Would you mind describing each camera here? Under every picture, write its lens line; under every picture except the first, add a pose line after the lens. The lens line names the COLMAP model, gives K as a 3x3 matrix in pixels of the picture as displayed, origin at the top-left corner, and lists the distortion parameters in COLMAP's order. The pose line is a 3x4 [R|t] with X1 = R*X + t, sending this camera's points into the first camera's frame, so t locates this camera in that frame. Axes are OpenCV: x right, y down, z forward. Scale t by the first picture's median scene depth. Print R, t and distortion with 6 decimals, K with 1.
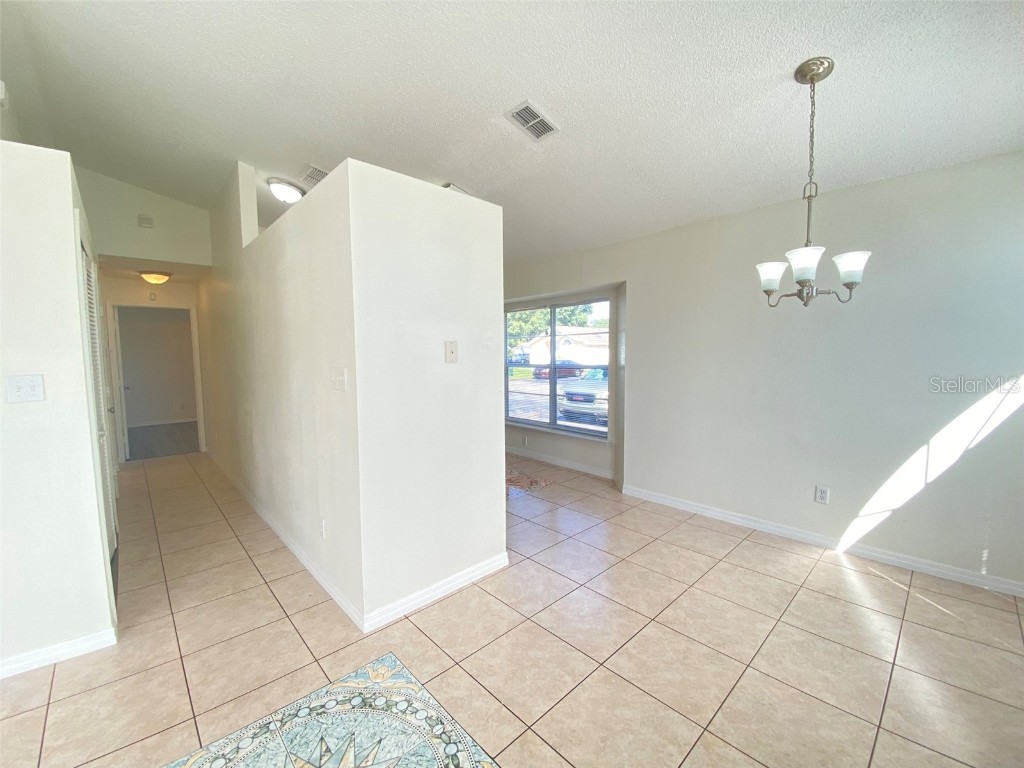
lens RADIAL K [[416.2, 0, 514.0], [0, 416.2, 383.6], [0, 0, 1]] dist [0.013802, -0.017262]
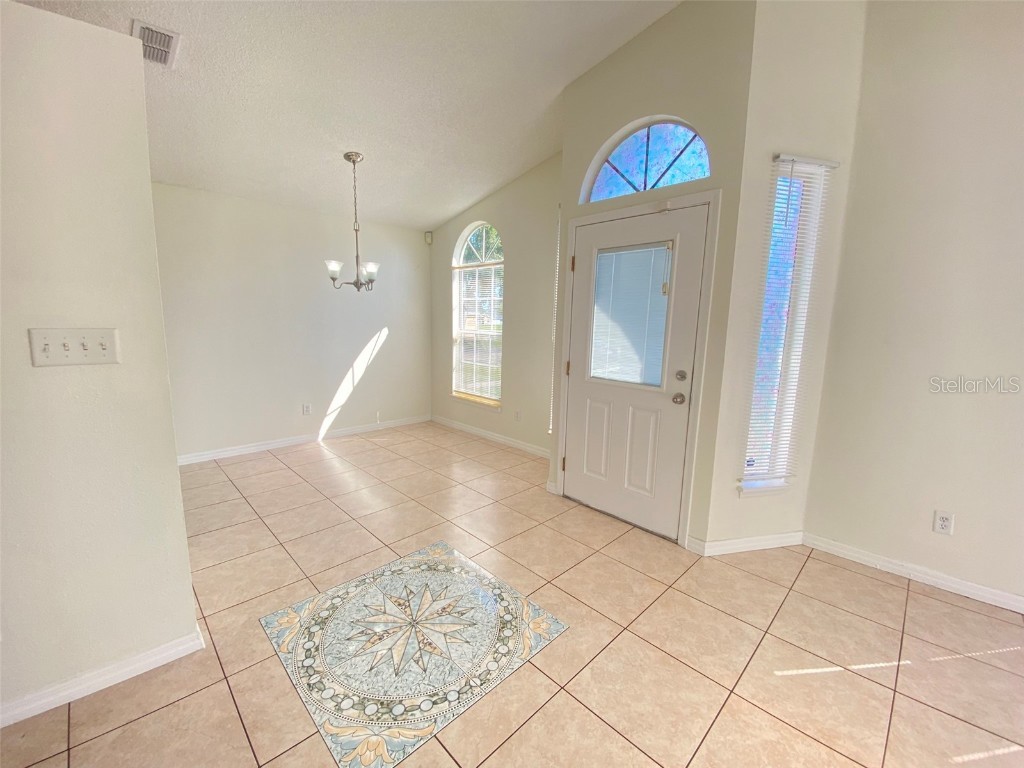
lens RADIAL K [[416.2, 0, 514.0], [0, 416.2, 383.6], [0, 0, 1]] dist [0.013802, -0.017262]
pose [[-0.023453, -0.142893, 0.989460, -1.119198], [0.046554, 0.988503, 0.143858, -0.018298], [-0.998640, 0.049437, -0.016531, 0.361706]]
